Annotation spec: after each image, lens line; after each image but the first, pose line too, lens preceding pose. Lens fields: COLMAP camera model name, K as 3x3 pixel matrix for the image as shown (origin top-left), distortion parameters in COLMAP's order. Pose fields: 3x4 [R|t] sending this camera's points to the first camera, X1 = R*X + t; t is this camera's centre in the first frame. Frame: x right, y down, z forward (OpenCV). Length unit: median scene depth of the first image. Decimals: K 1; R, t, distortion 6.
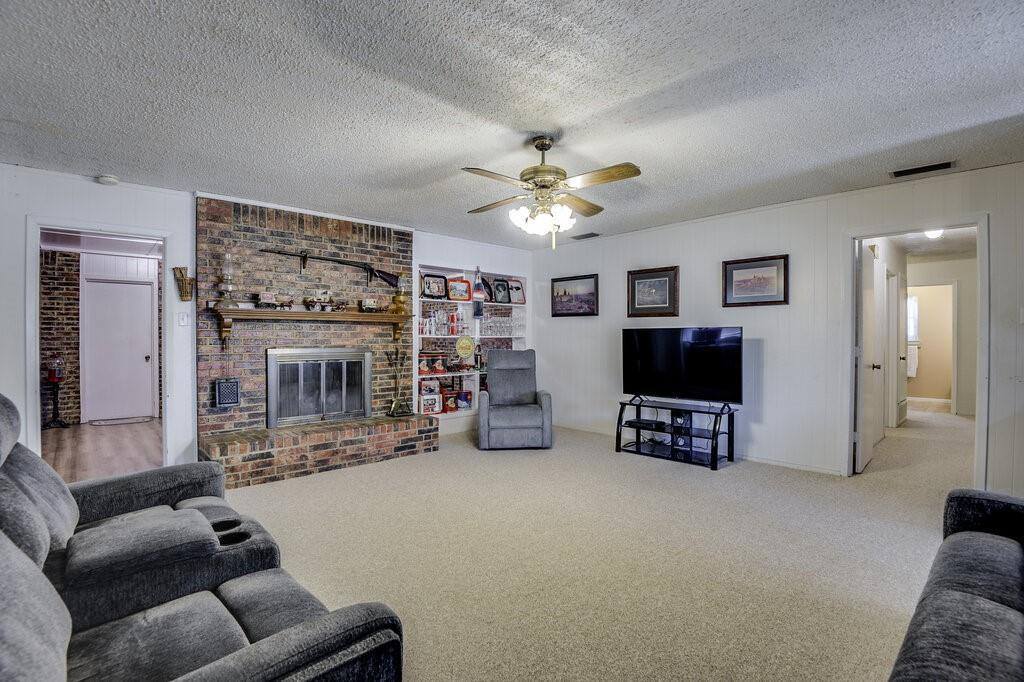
lens RADIAL K [[488.3, 0, 510.1], [0, 488.3, 339.8], [0, 0, 1]] dist [-0.034474, -0.001581]
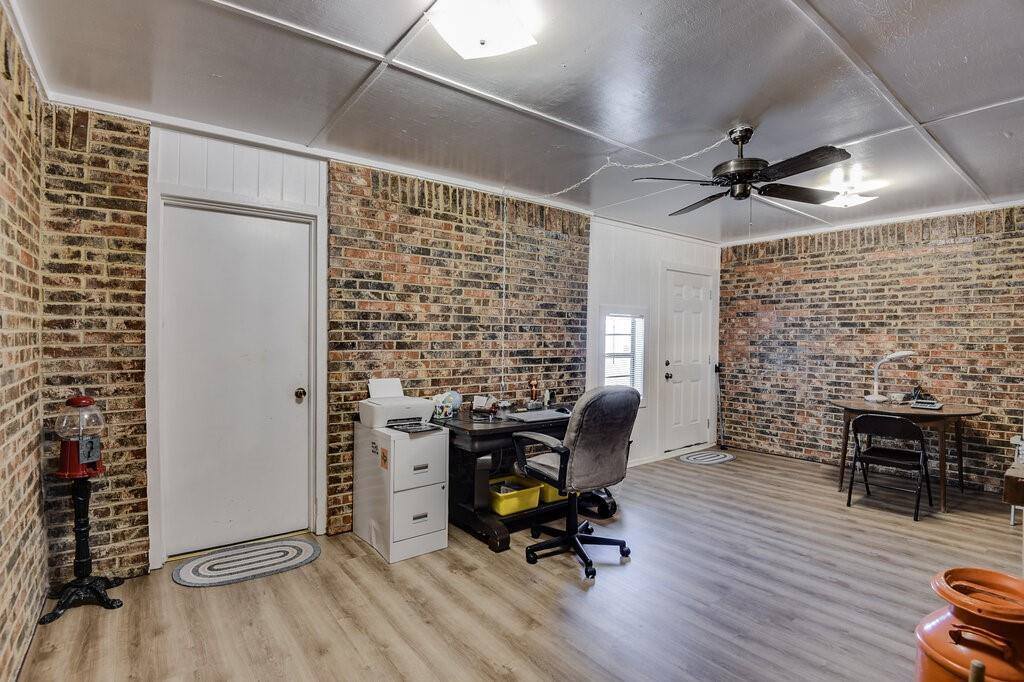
lens RADIAL K [[488.3, 0, 519.2], [0, 488.3, 343.9], [0, 0, 1]] dist [-0.034474, -0.001581]
pose [[0.994810, 0.004999, -0.101628, -0.584535], [-0.005173, 0.999986, -0.001448, -0.009186], [0.101620, 0.001967, 0.994821, 0.663655]]
